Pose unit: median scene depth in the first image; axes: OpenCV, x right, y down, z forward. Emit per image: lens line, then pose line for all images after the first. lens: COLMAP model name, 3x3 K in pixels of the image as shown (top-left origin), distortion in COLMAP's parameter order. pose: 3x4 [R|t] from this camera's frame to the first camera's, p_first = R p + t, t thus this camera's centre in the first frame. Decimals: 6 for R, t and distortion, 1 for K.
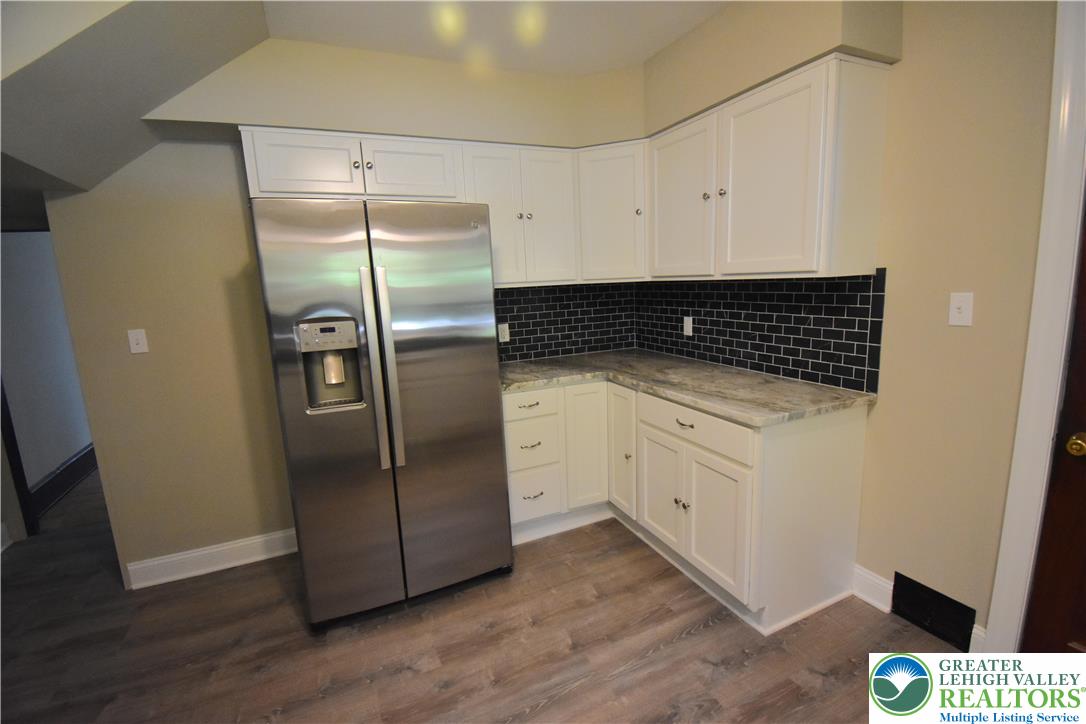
lens RADIAL K [[475.4, 0, 552.1], [0, 475.4, 362.4], [0, 0, 1]] dist [-0.000804, -0.000145]
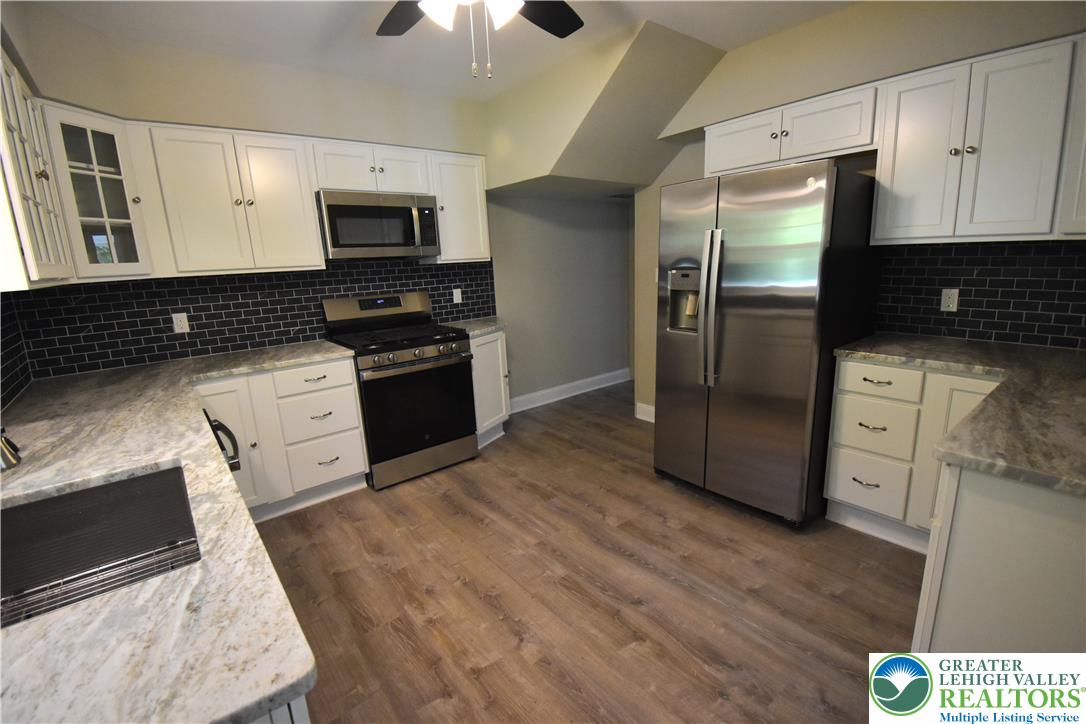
lens RADIAL K [[494.9, 0, 558.0], [0, 494.9, 363.8], [0, 0, 1]] dist [0.023830, -0.031620]
pose [[0.256955, 0.240536, -0.936011, 0.831334], [-0.135275, 0.967948, 0.211607, -0.070942], [0.956909, 0.072246, 0.281257, 0.222634]]
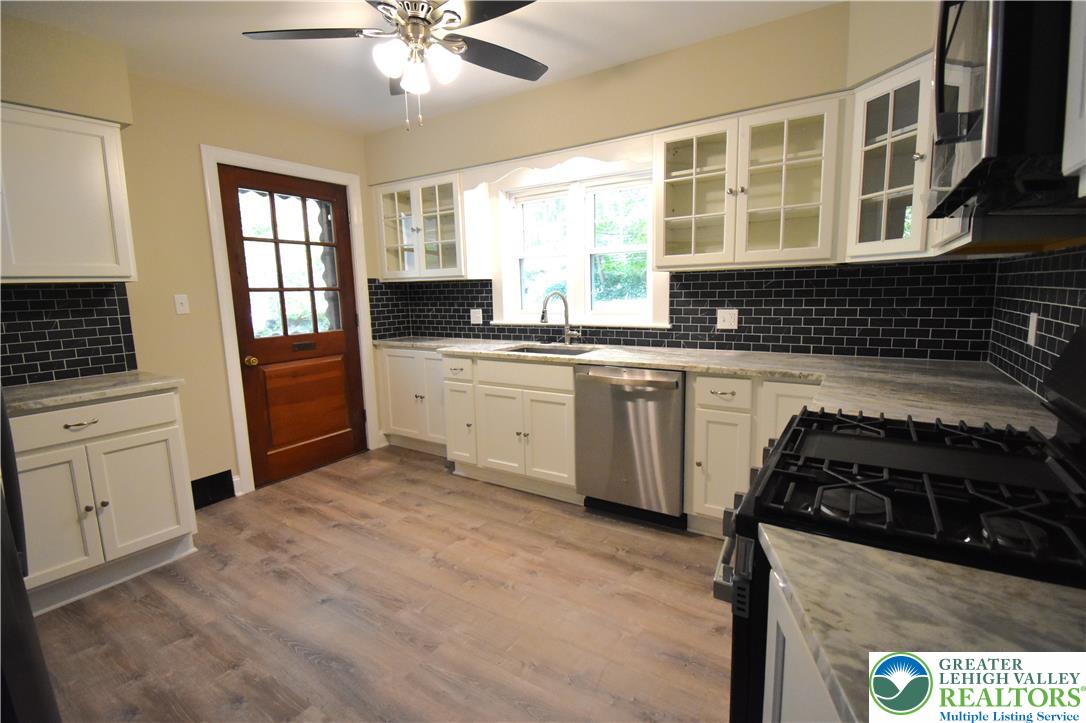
lens RADIAL K [[494.9, 0, 558.0], [0, 494.9, 363.3], [0, 0, 1]] dist [0.023830, -0.031620]
pose [[-0.538502, -0.069459, 0.839756, -1.157310], [0.191647, 0.960382, 0.202332, -0.008282], [-0.820540, 0.269893, -0.503856, 0.709232]]
